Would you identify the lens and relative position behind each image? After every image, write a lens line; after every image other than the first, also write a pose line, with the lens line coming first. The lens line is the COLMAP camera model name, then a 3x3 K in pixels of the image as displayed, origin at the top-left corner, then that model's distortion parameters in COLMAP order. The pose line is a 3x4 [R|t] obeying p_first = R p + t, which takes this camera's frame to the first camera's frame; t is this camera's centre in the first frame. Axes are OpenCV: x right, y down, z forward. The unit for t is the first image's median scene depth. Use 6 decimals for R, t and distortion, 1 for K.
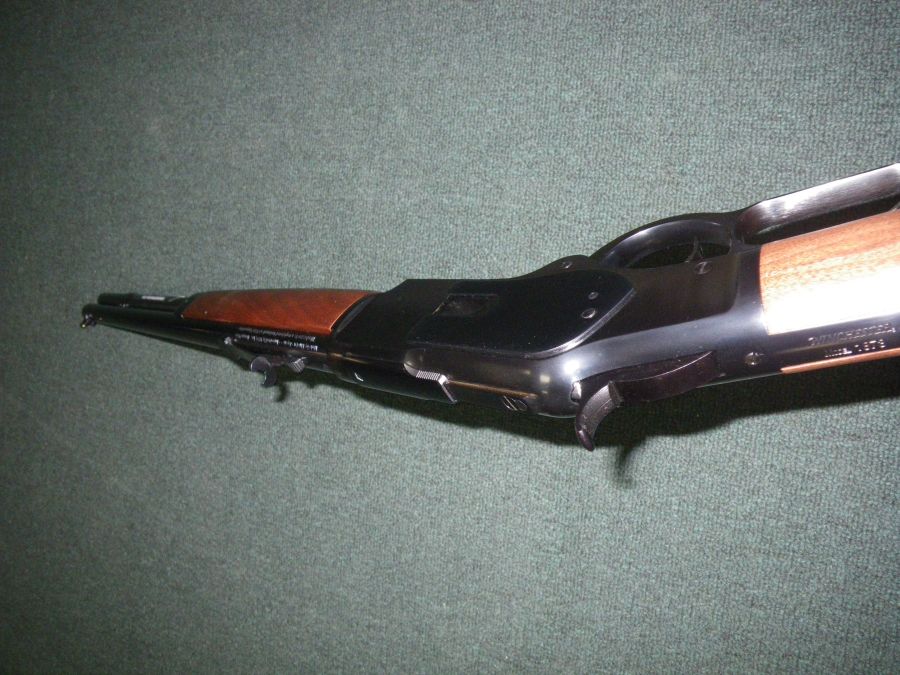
lens RADIAL K [[736.5, 0, 457.8], [0, 736.5, 335.5], [0, 0, 1]] dist [-0.163356, 0.106683]
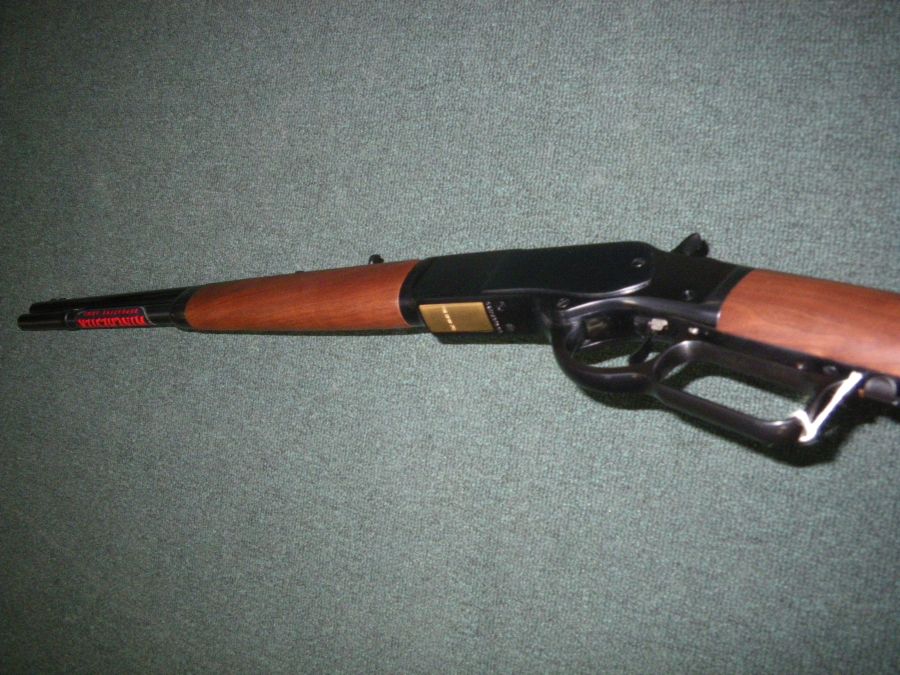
lens RADIAL K [[736.5, 0, 457.3], [0, 736.5, 336.1], [0, 0, 1]] dist [-0.163356, 0.106683]
pose [[0.997604, 0.042022, 0.054956, 0.040363], [-0.039733, 0.998323, -0.042092, -0.074818], [-0.056633, 0.039807, 0.997601, -0.026392]]
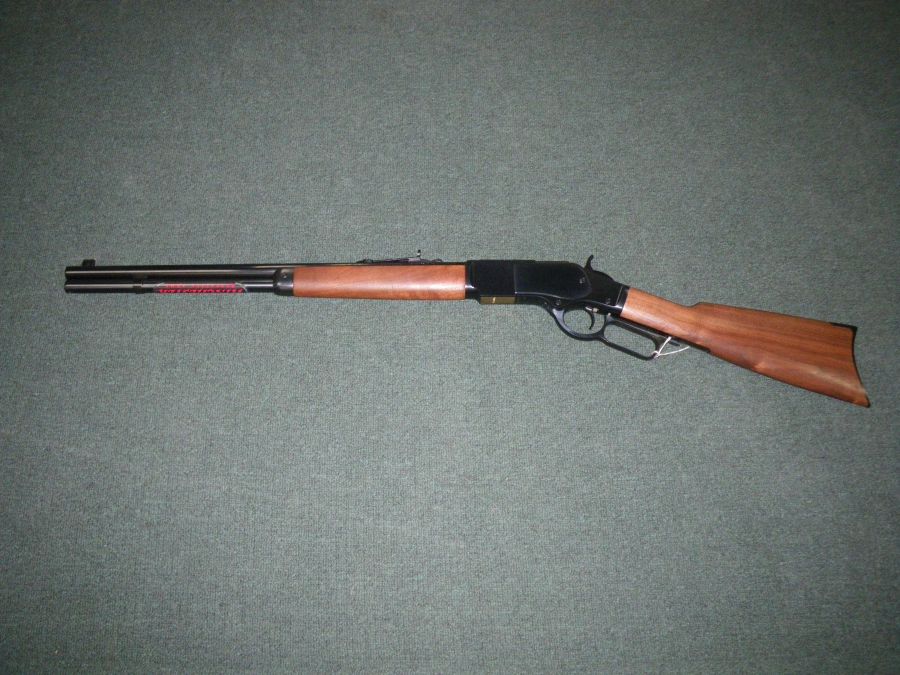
lens RADIAL K [[736.5, 0, 452.0], [0, 736.5, 336.2], [0, 0, 1]] dist [-0.163356, 0.106683]
pose [[0.860785, 0.067186, 0.504515, -0.747481], [0.119183, 0.937082, -0.328136, 0.660341], [-0.494818, 0.342584, 0.798618, -0.373639]]
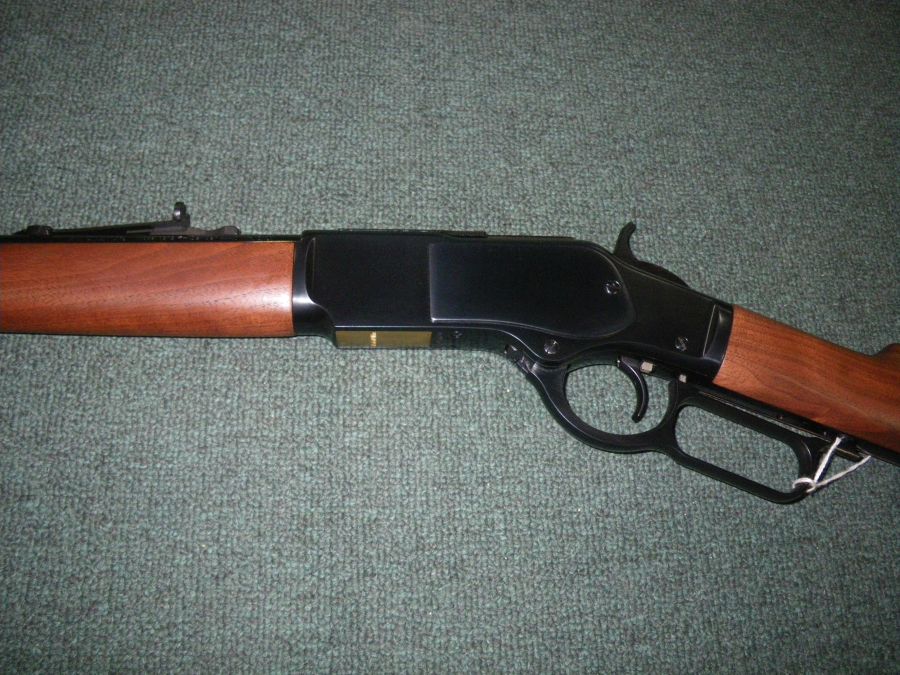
lens RADIAL K [[736.5, 0, 456.5], [0, 736.5, 340.3], [0, 0, 1]] dist [-0.163356, 0.106683]
pose [[0.813321, 0.071035, 0.577463, -0.122197], [0.143516, 0.937355, -0.317440, 0.250057], [-0.563837, 0.341056, 0.752176, 0.391619]]
